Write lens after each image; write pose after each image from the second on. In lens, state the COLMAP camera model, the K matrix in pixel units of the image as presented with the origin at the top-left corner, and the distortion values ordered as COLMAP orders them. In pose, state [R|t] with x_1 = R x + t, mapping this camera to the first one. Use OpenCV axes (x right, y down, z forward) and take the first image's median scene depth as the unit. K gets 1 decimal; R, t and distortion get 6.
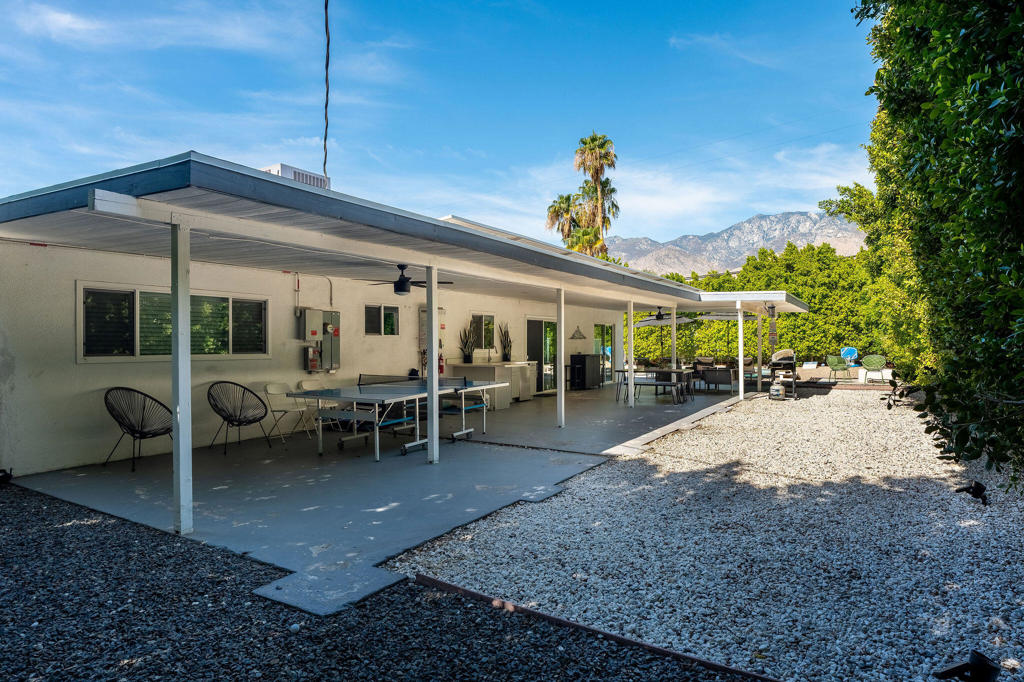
lens RADIAL K [[566.8, 0, 507.5], [0, 566.8, 348.2], [0, 0, 1]] dist [-0.002129, 0.004090]
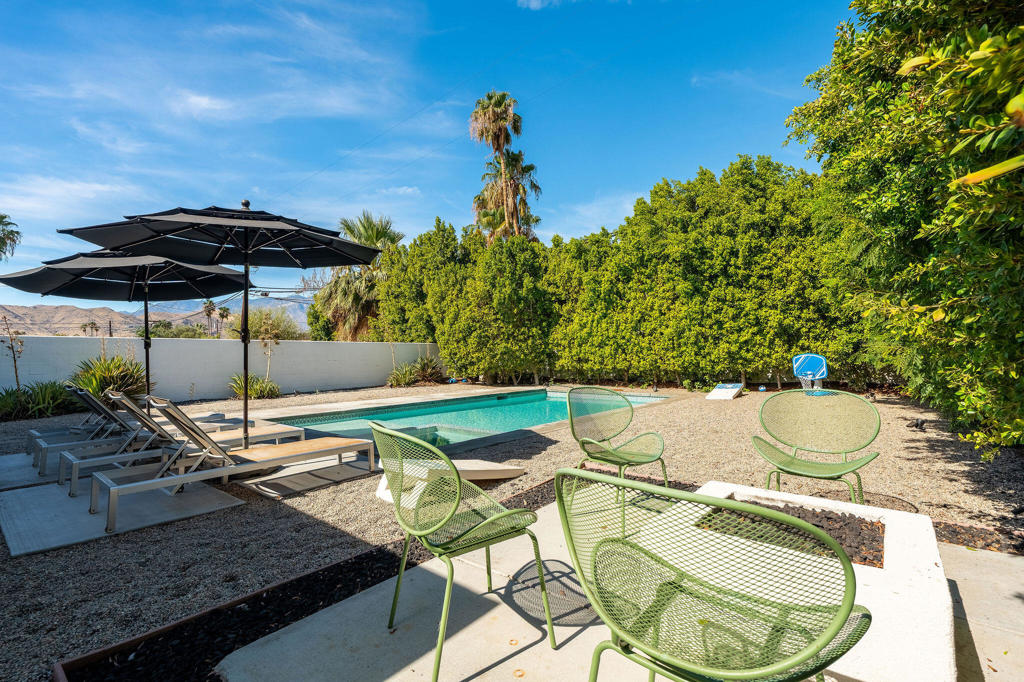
lens RADIAL K [[476.1, 0, 505.5], [0, 476.1, 343.5], [0, 0, 1]] dist [0.005860, 0.000721]
pose [[0.992822, -0.005975, -0.119454, 0.391658], [0.002414, 0.999549, -0.029938, 0.000777], [0.119579, 0.029435, 0.992388, 0.562044]]
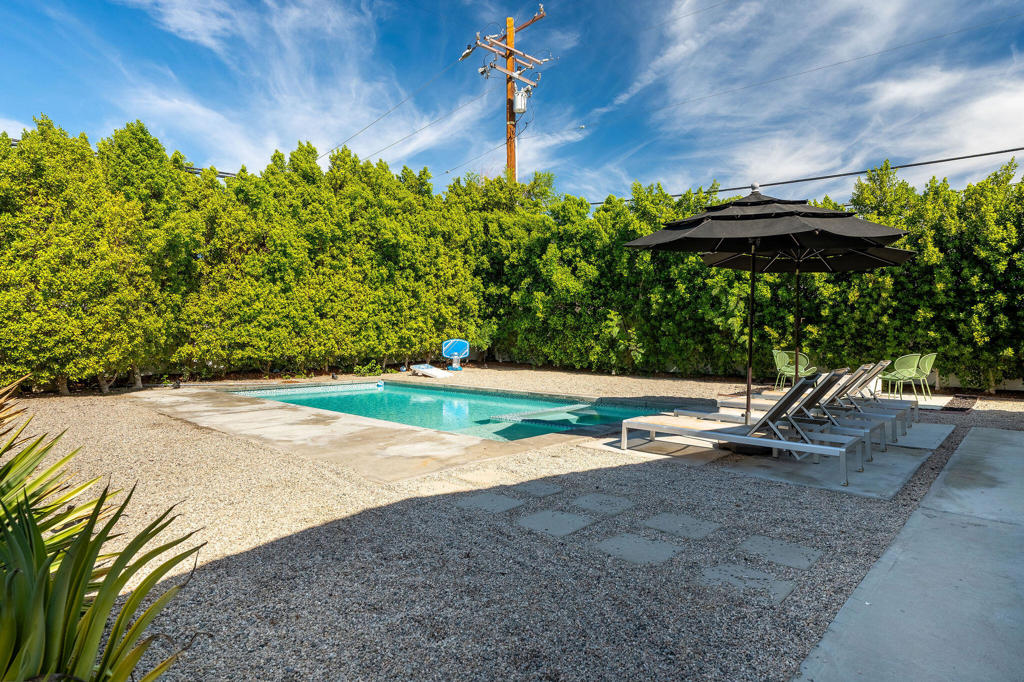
lens RADIAL K [[566.8, 0, 503.8], [0, 566.8, 338.7], [0, 0, 1]] dist [-0.002129, 0.004090]
pose [[0.203216, 0.007841, 0.979103, -0.004377], [0.004646, 0.999949, -0.008972, 0.003285], [-0.979123, 0.006372, 0.203169, 0.808123]]
